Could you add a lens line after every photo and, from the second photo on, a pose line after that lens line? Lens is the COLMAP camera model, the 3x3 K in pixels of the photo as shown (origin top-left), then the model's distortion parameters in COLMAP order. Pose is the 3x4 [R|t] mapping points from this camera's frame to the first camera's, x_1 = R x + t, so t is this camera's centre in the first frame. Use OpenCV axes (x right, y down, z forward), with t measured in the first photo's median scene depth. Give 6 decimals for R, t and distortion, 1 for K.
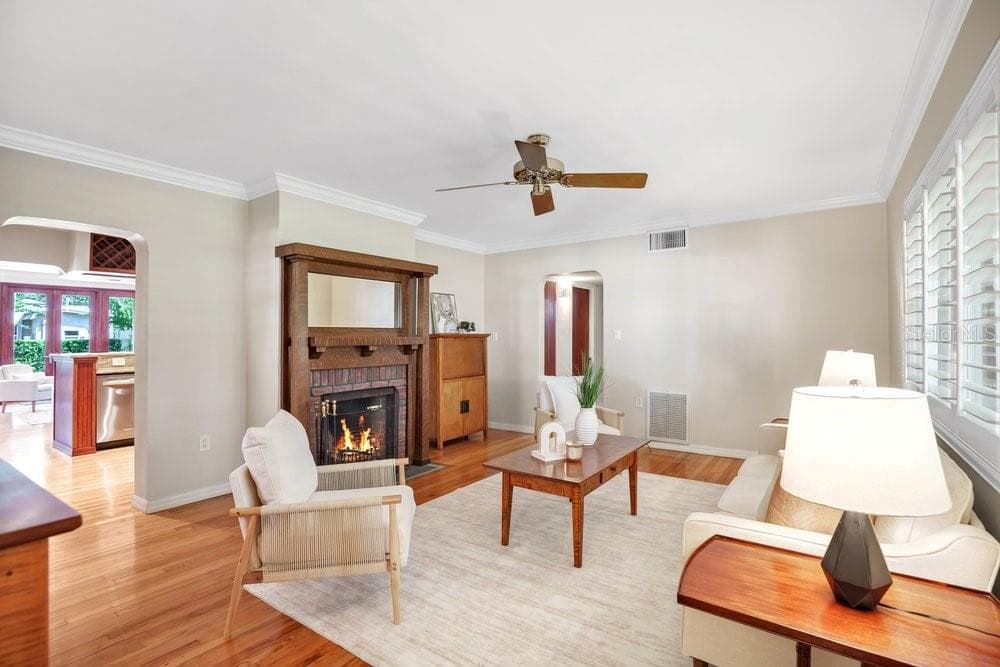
lens RADIAL K [[474.7, 0, 499.8], [0, 474.7, 334.5], [0, 0, 1]] dist [0.000052, -0.000131]
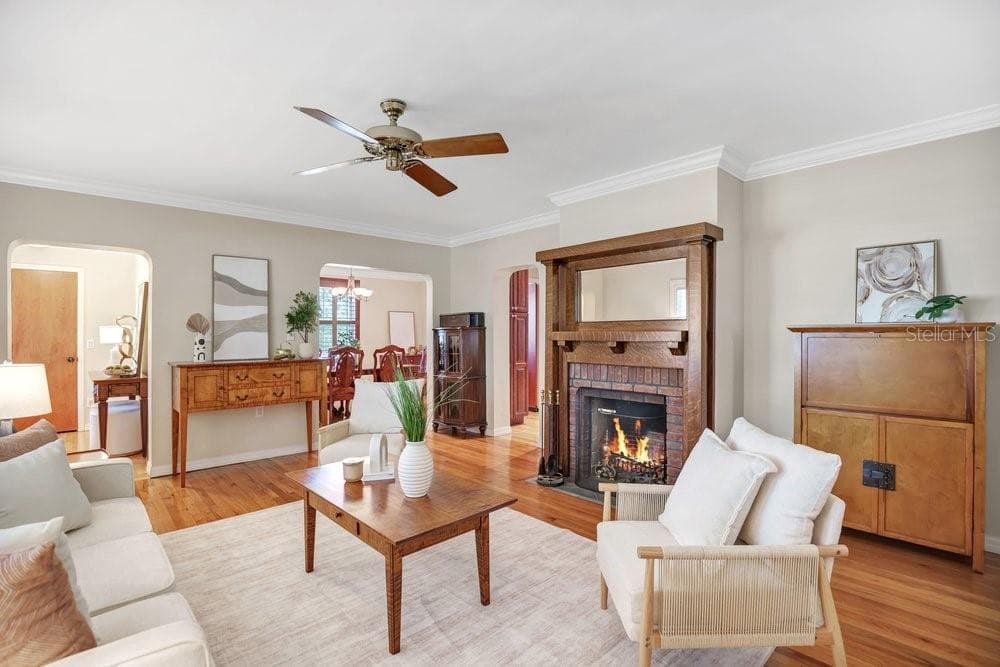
lens RADIAL K [[474.7, 0, 497.6], [0, 474.7, 334.6], [0, 0, 1]] dist [0.000052, -0.000131]
pose [[-0.185959, 0.008893, -0.982517, 0.628163], [0.010687, 0.999918, 0.007028, 0.002361], [0.982499, -0.009194, -0.186039, 0.936546]]
